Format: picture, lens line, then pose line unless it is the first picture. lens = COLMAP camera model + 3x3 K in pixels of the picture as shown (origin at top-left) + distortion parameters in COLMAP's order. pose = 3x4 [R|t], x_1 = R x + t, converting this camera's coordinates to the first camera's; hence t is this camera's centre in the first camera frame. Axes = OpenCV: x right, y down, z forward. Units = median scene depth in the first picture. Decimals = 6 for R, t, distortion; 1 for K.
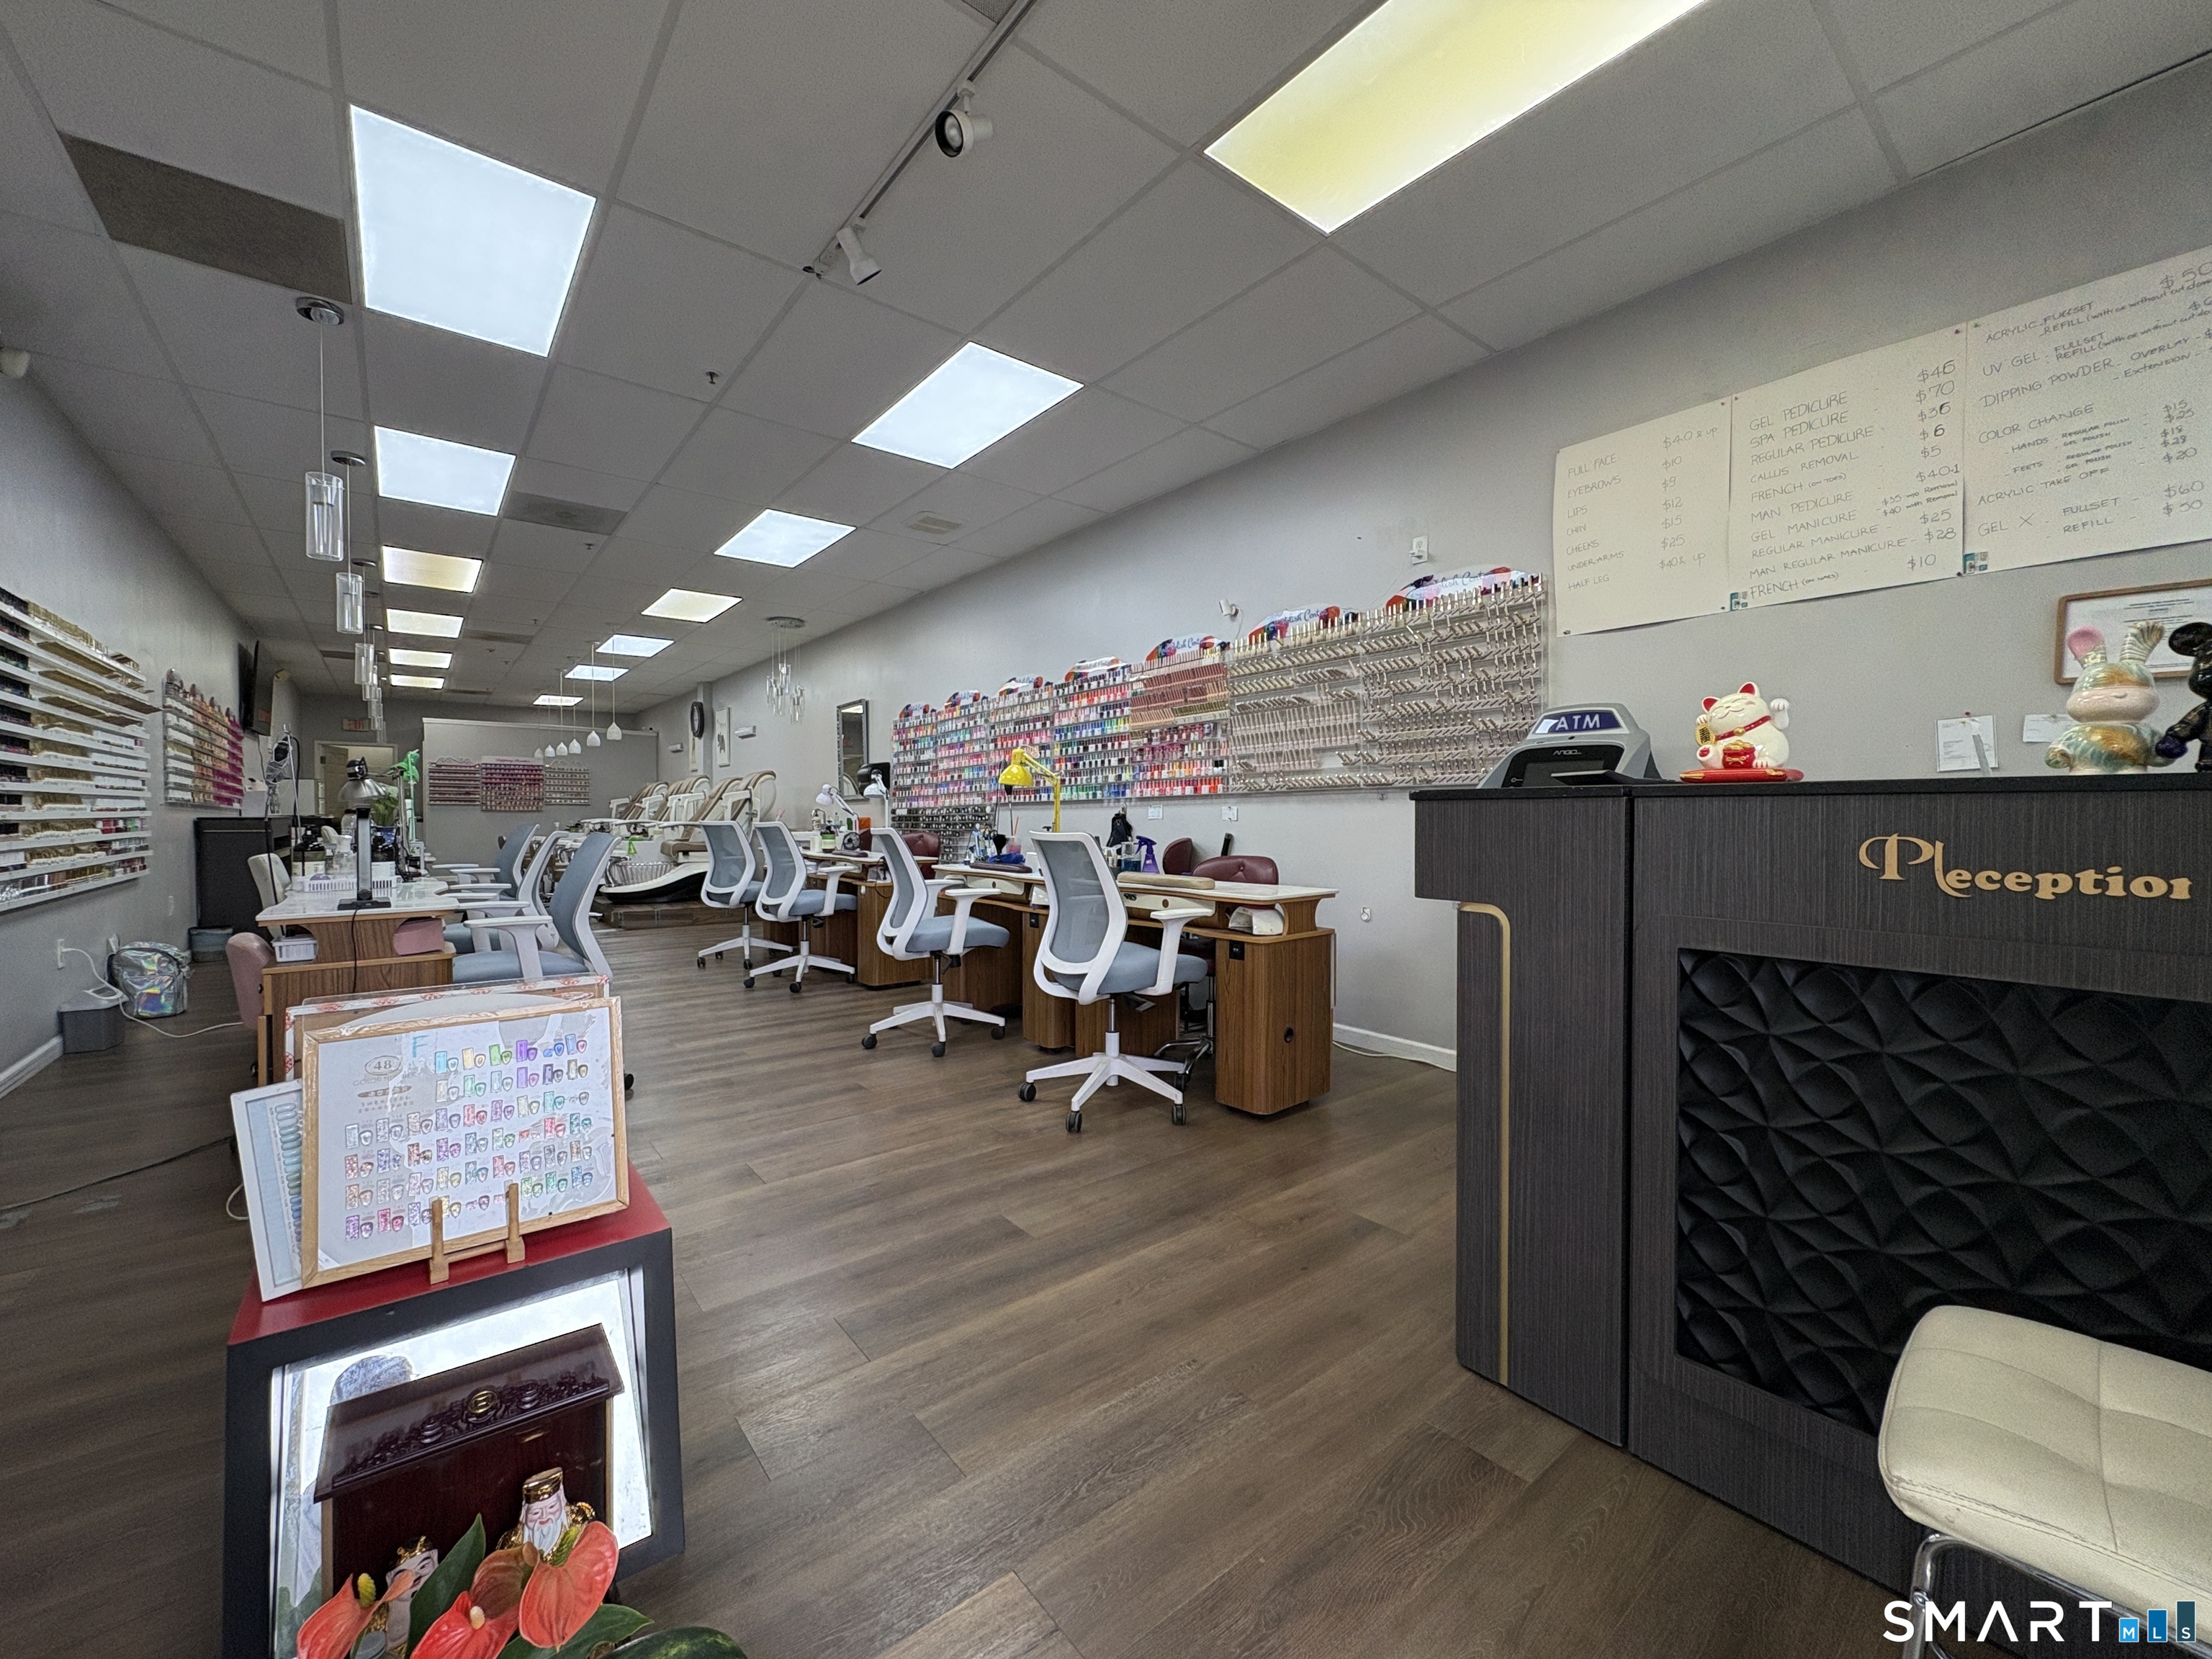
lens RADIAL K [[882.5, 0, 1109.5], [0, 882.5, 825.3], [0, 0, 1]] dist [0.001551, -0.000288]
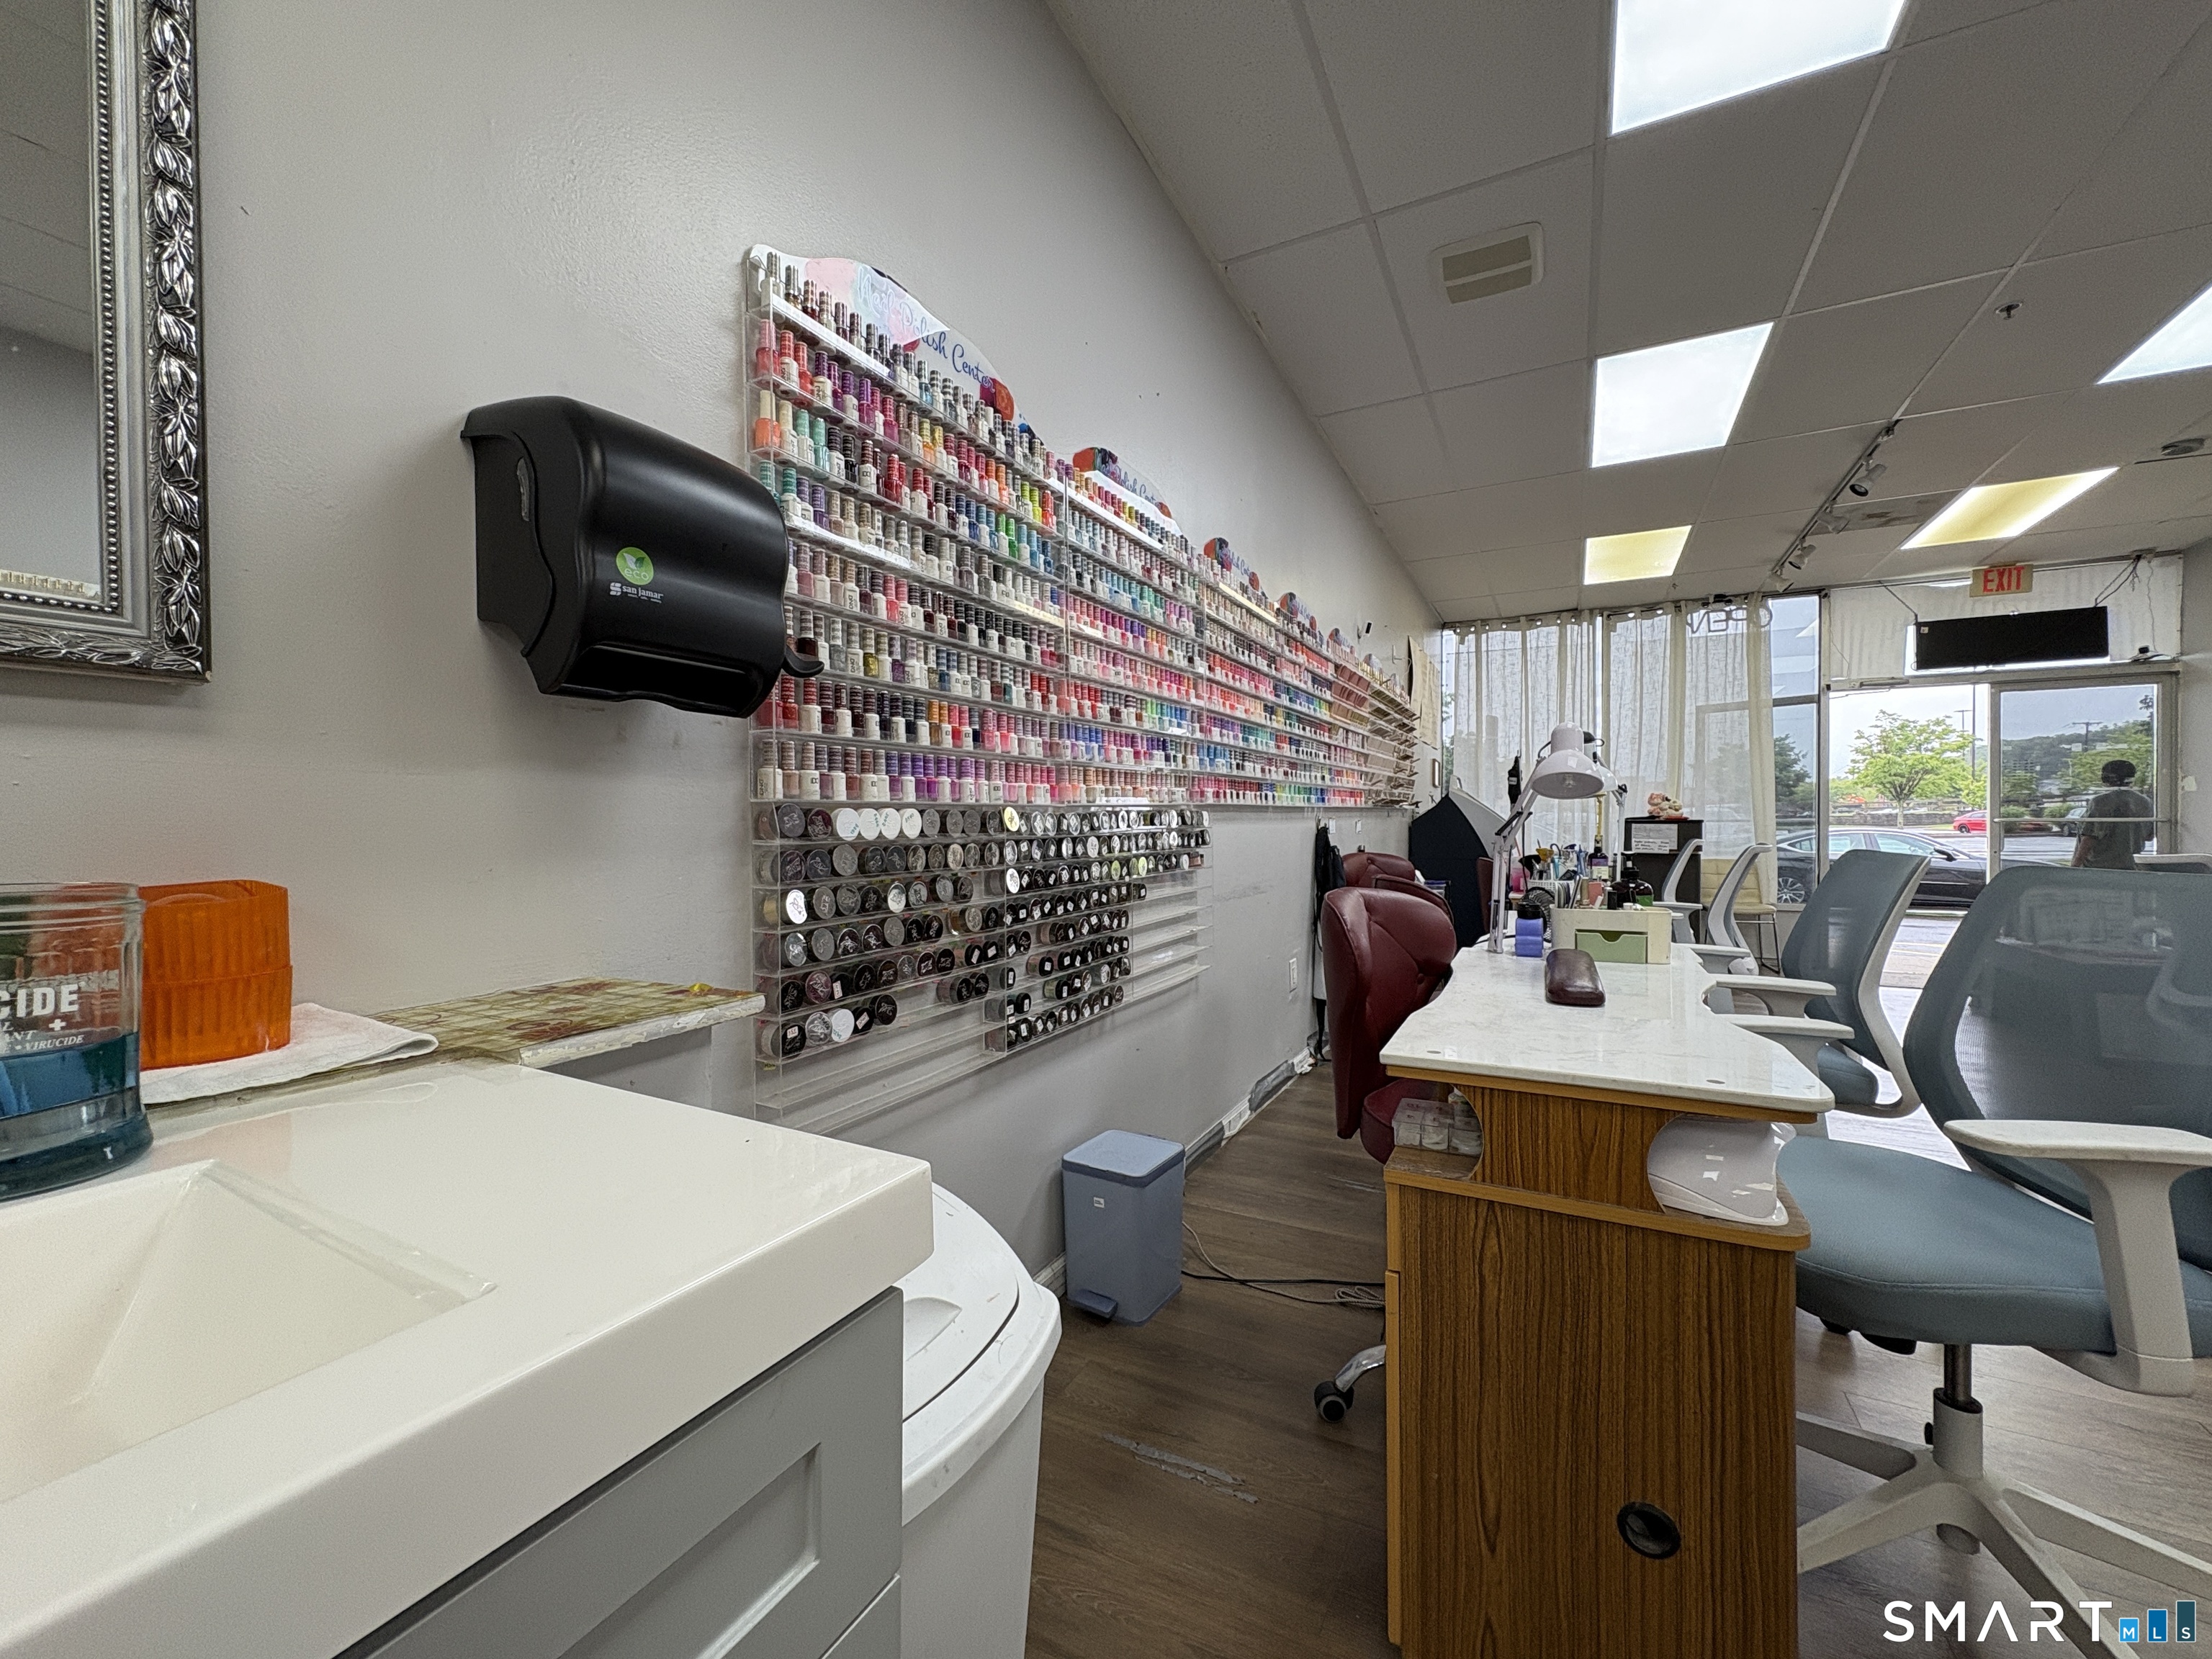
lens RADIAL K [[882.5, 0, 1109.5], [0, 882.5, 825.3], [0, 0, 1]] dist [0.001551, -0.000288]
pose [[-0.407481, -0.001001, 0.913213, -0.647222], [0.016252, 0.999833, 0.008348, -0.024956], [-0.913069, 0.018243, -0.407397, 1.573326]]
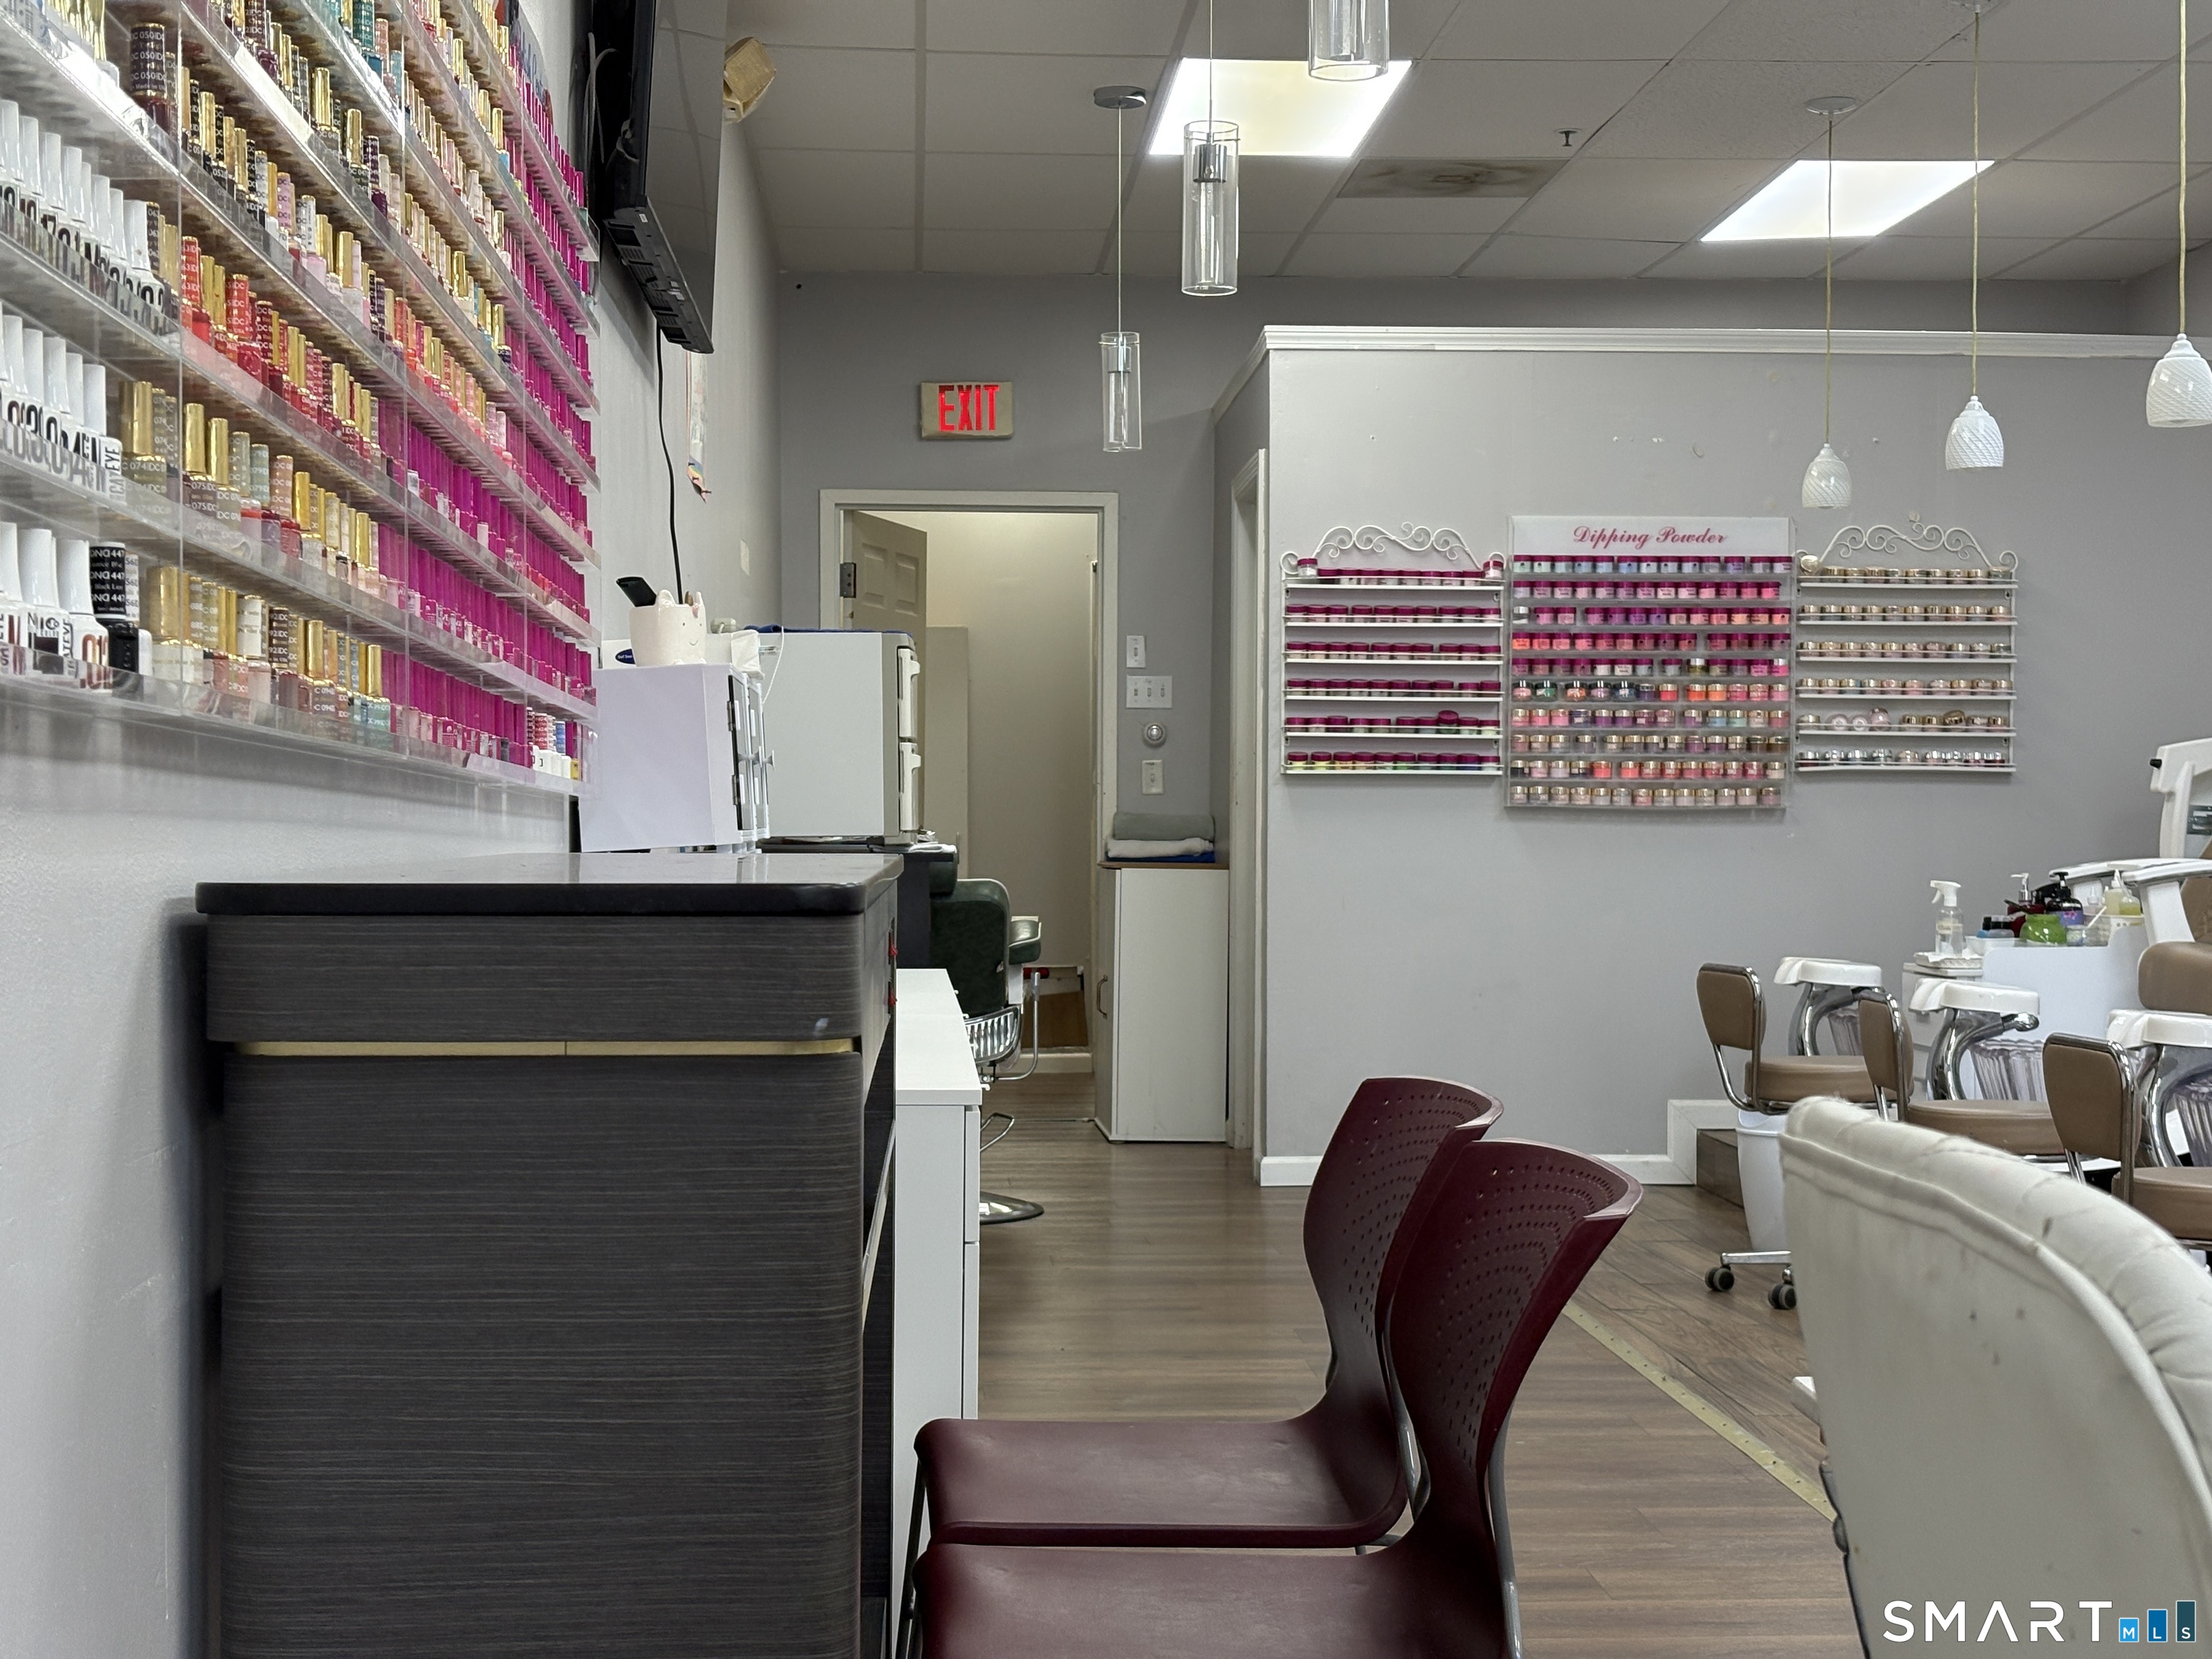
lens RADIAL K [[3328.8, 0, 1106.0], [0, 3328.8, 829.5], [0, 0, 1]] dist [0.051149, 0.003887]
pose [[0.814716, 0.001123, -0.579860, -1.002348], [-0.007714, 0.999931, -0.008903, -0.015232], [0.579809, 0.011726, 0.814668, 1.018622]]
